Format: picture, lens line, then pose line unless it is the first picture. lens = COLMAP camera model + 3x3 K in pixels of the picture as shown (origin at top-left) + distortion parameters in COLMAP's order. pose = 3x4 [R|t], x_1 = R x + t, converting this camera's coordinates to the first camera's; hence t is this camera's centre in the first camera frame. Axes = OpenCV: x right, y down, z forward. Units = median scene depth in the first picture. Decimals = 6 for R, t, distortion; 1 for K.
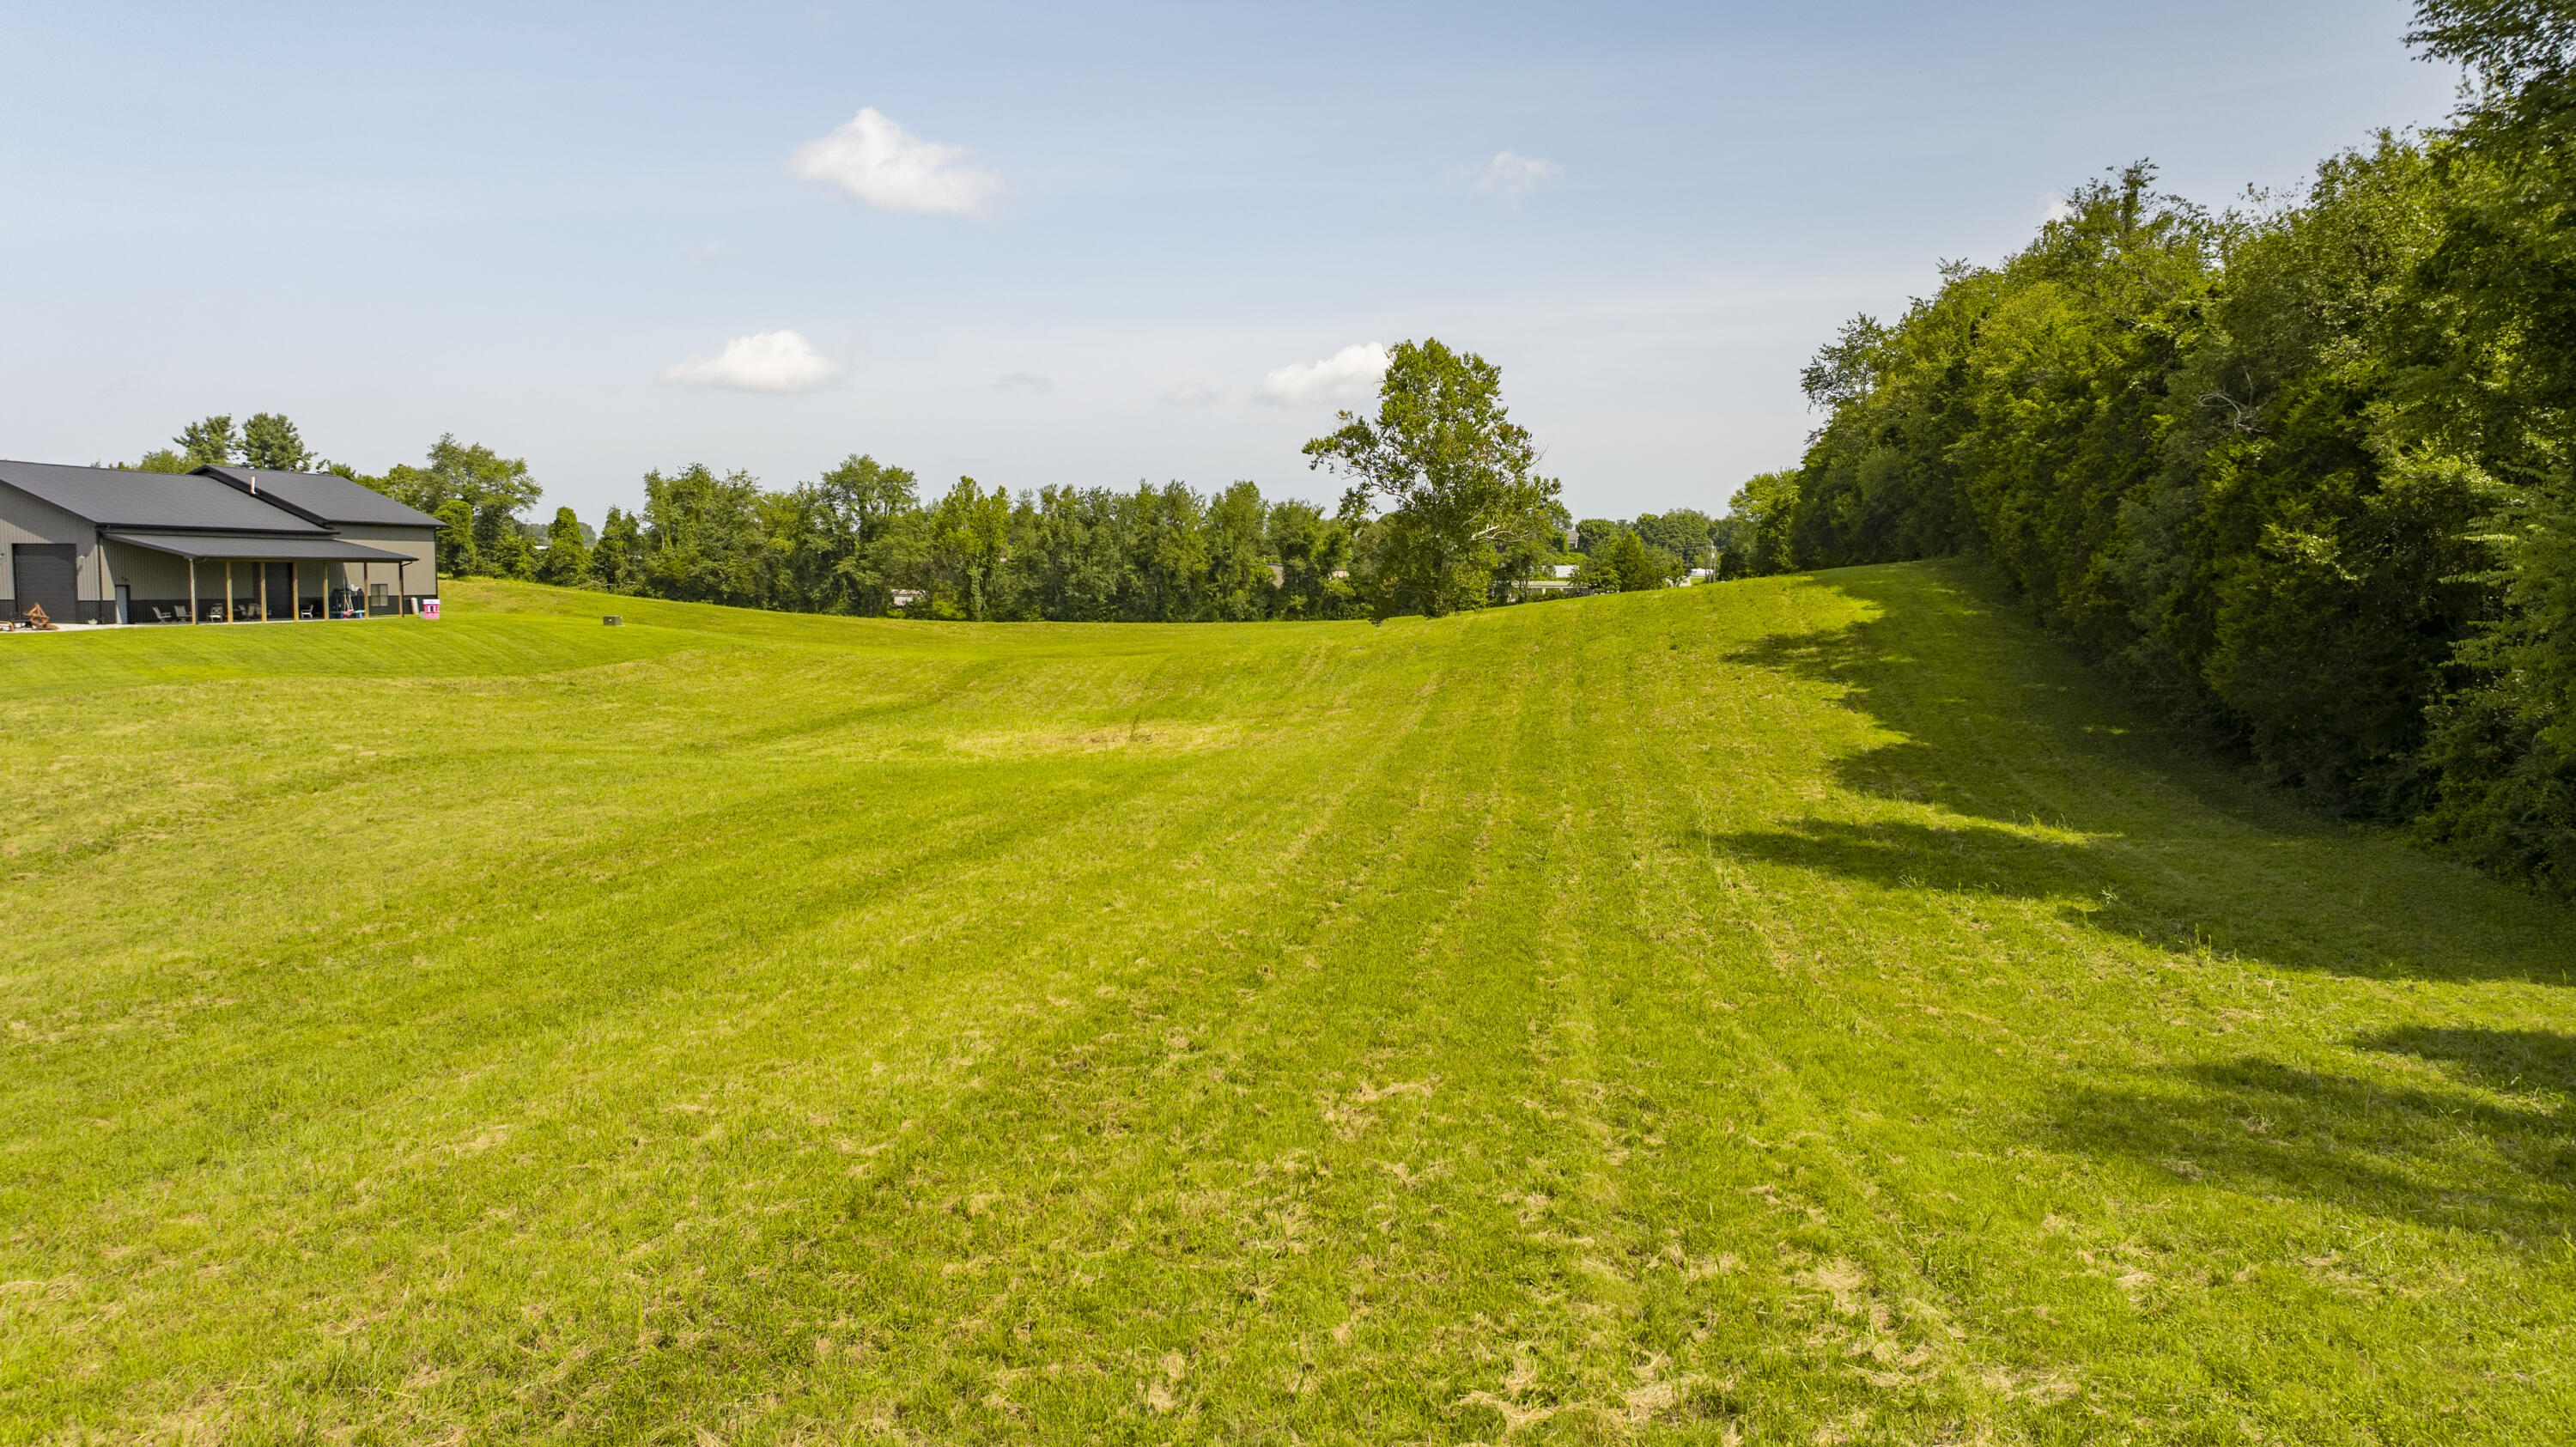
lens RADIAL K [[1794.6, 0, 1198.4], [0, 1794.6, 707.2], [0, 0, 1]] dist [-0.043509, 0.099264]
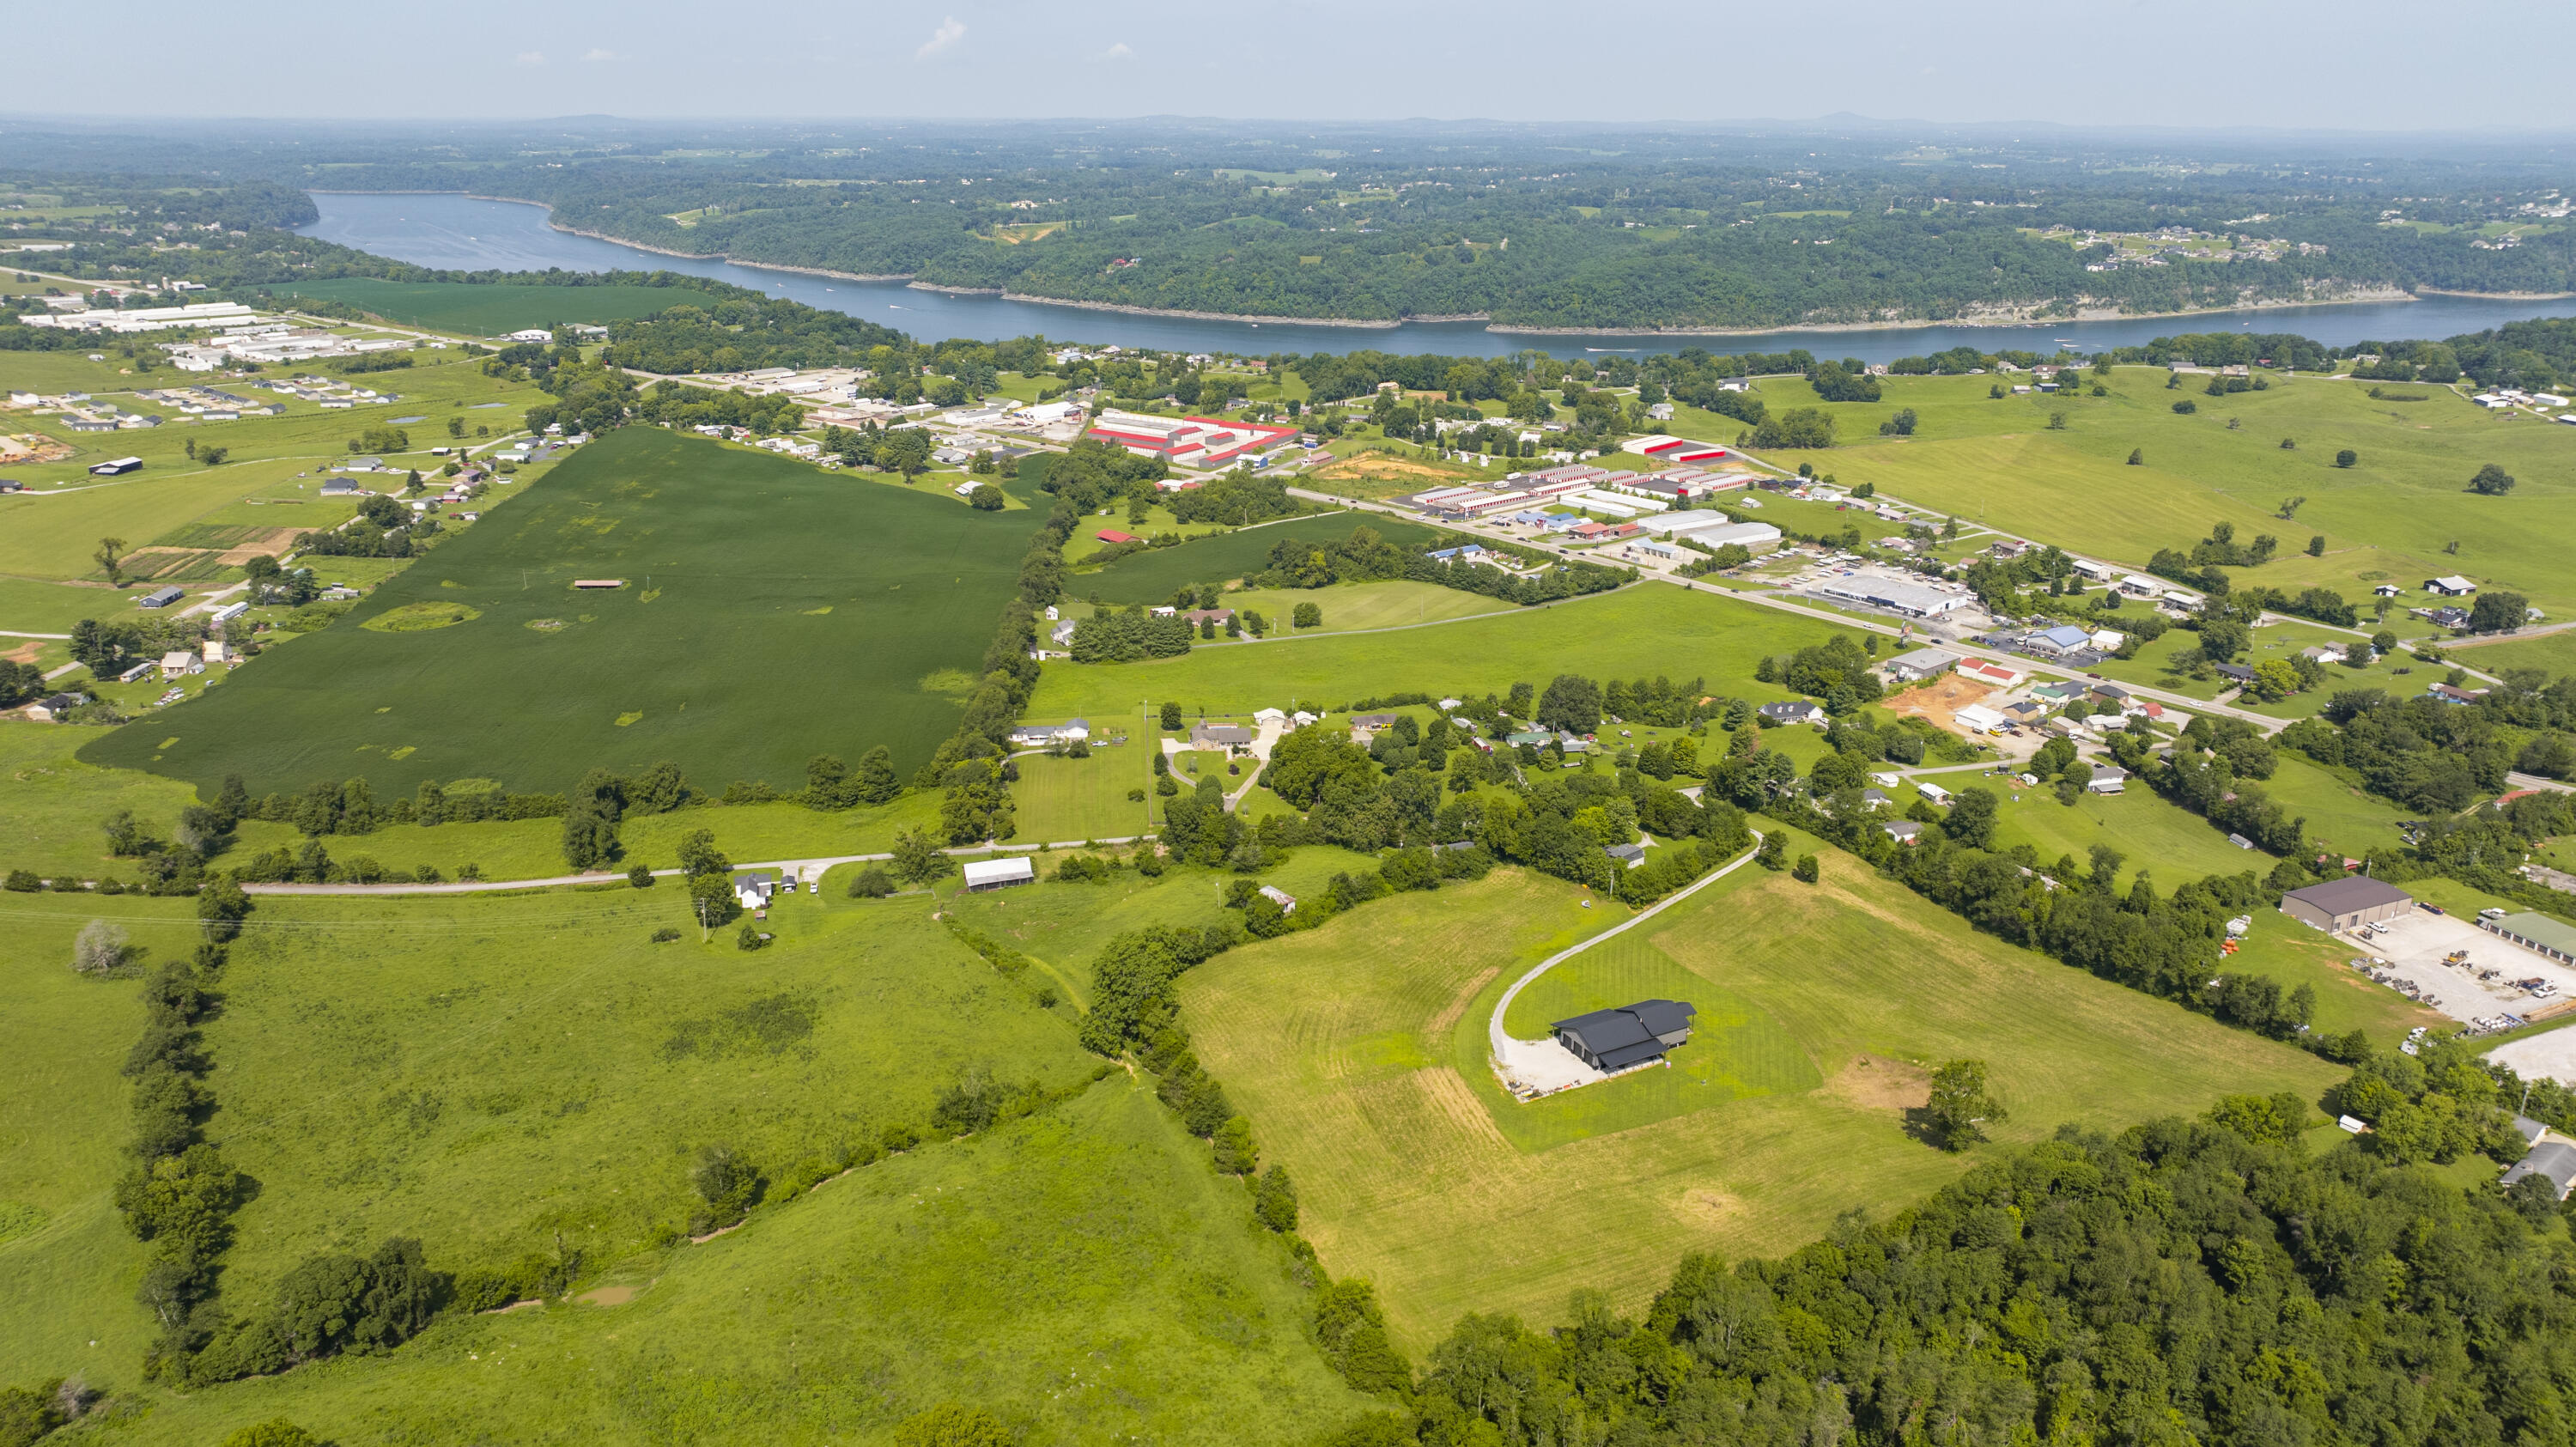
lens RADIAL K [[1802.8, 0, 1302.4], [0, 1802.8, 724.1], [0, 0, 1]] dist [-0.019039, -0.002742]
pose [[0.592287, 0.257598, -0.763439, 0.826116], [-0.063260, 0.959458, 0.274661, -0.745234], [0.803240, -0.114383, 0.584570, -0.811589]]
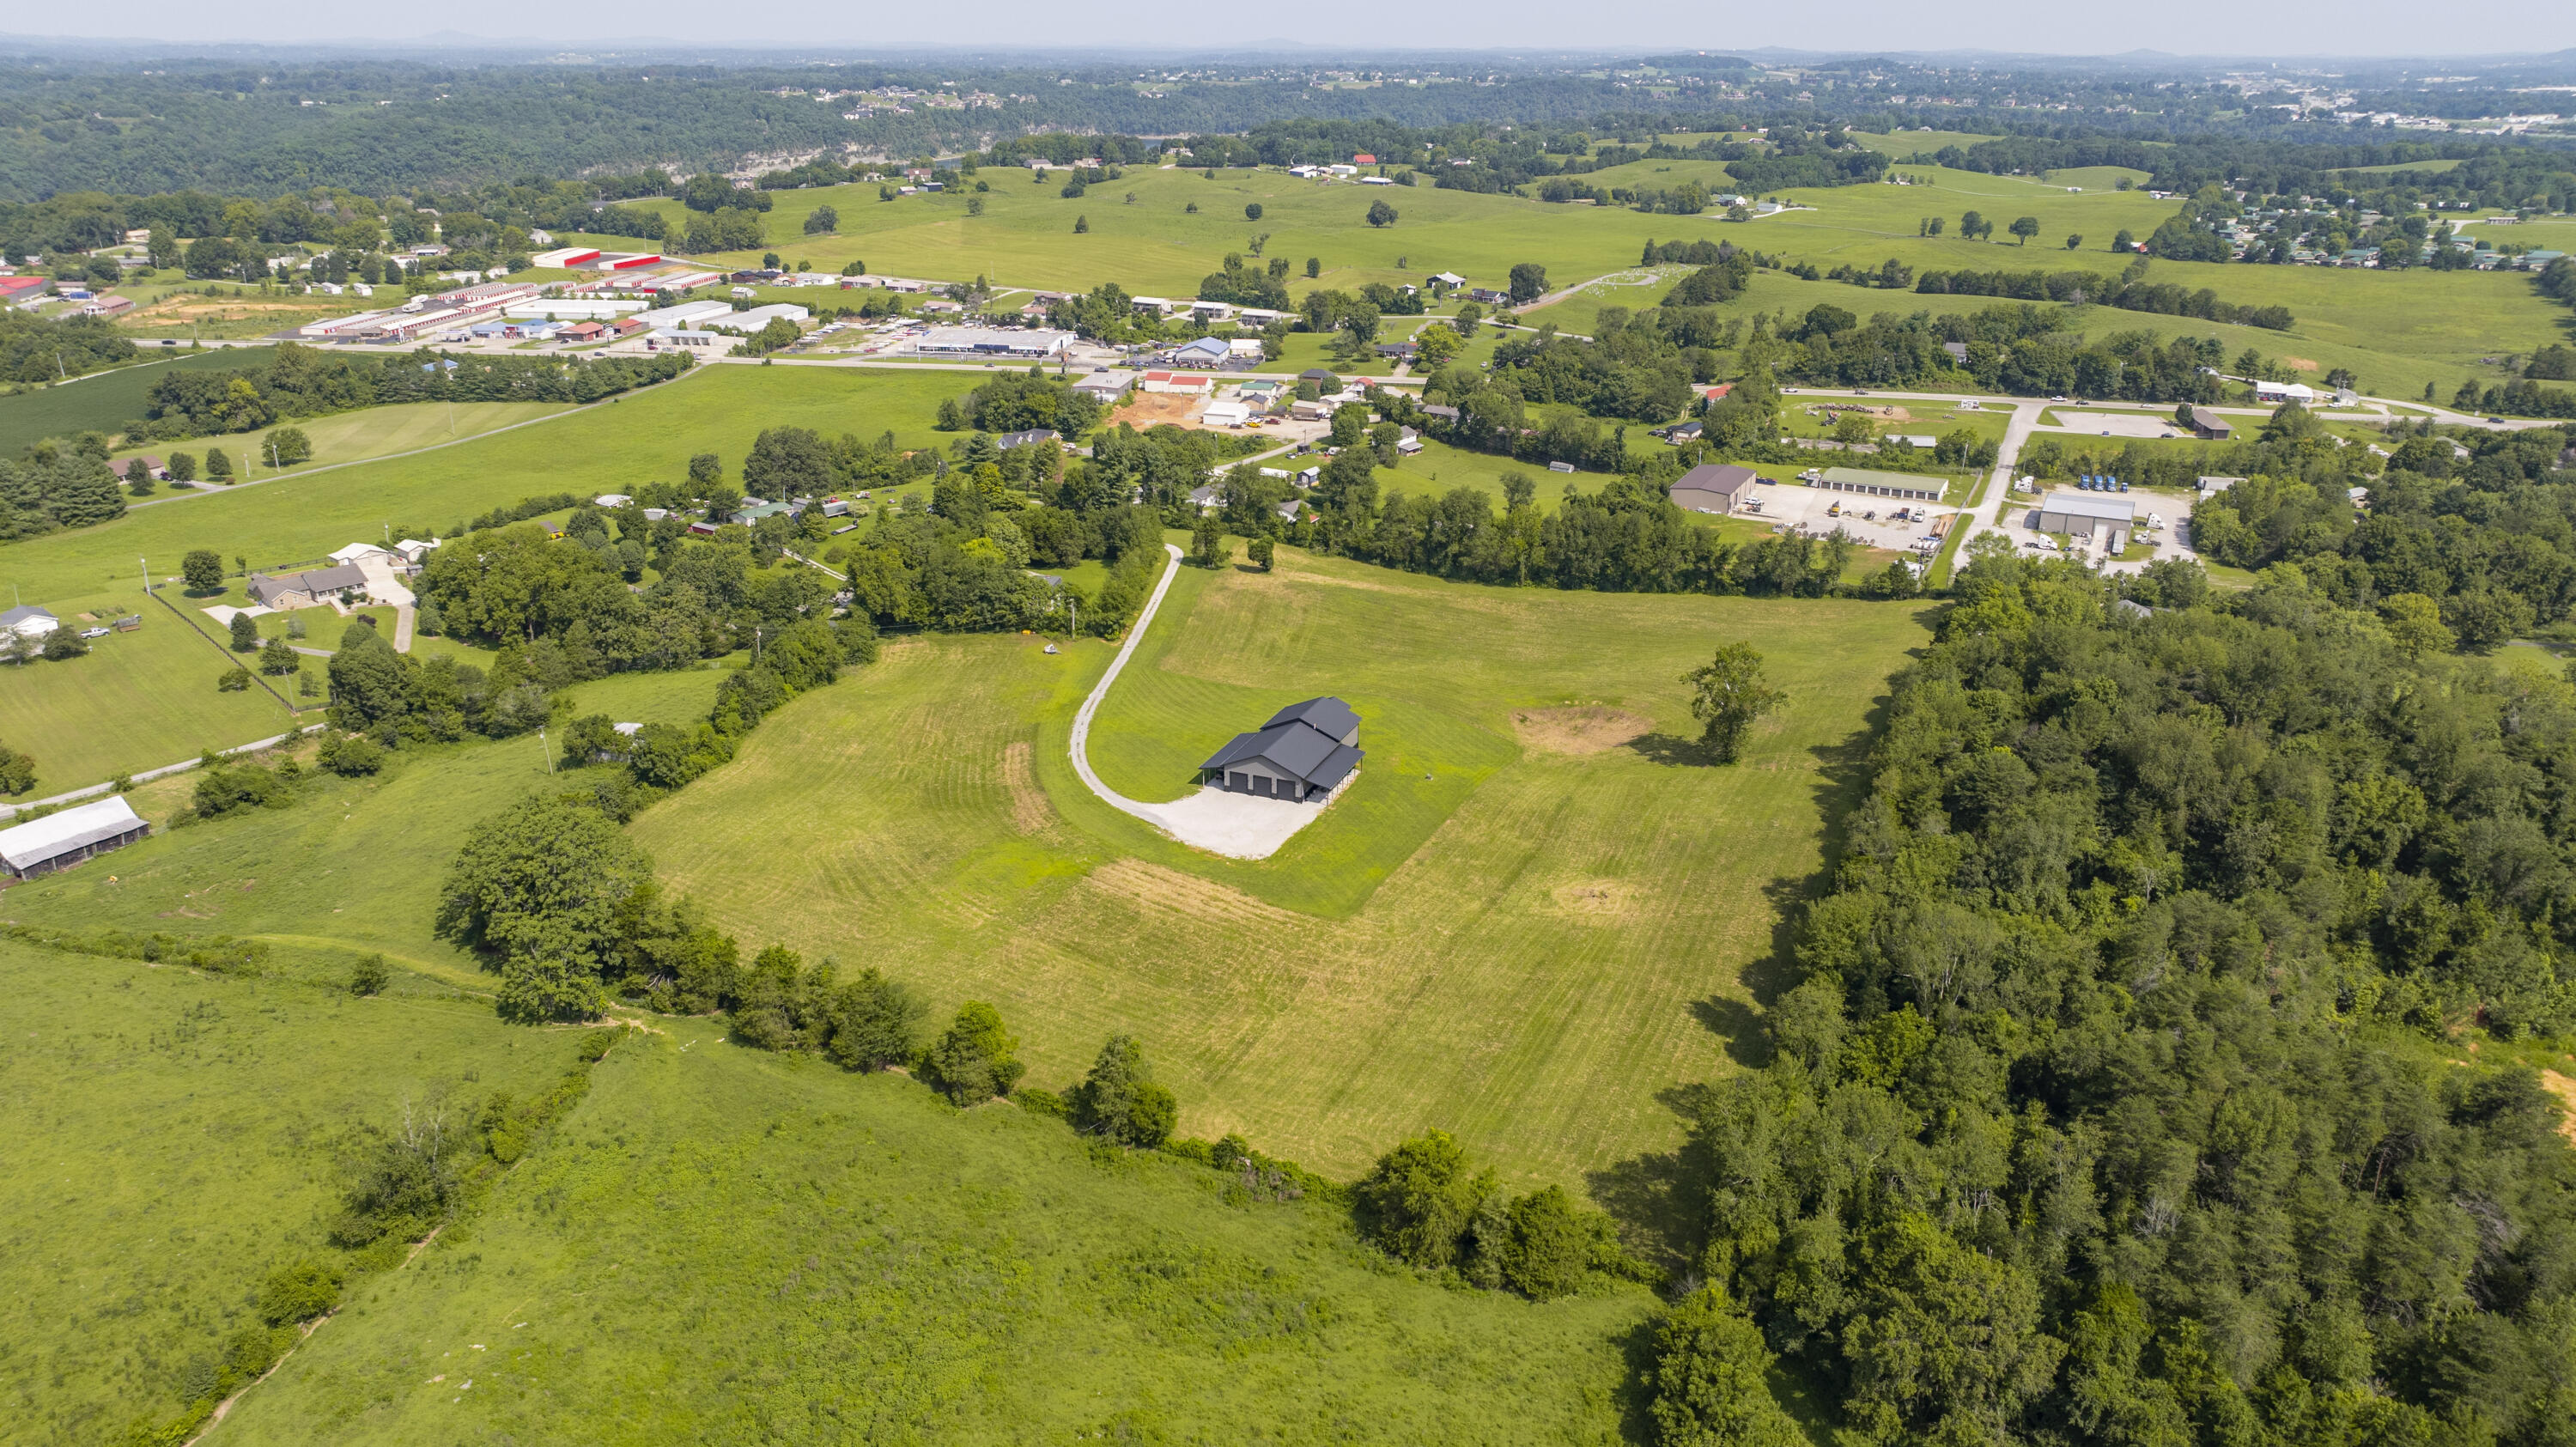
lens RADIAL K [[1802.8, 0, 1302.4], [0, 1802.8, 724.1], [0, 0, 1]] dist [-0.019039, -0.002742]
pose [[0.972643, 0.080582, -0.217879, 0.064187], [-0.015867, 0.958763, 0.283763, -0.384999], [0.231761, -0.272543, 0.933813, -0.730123]]
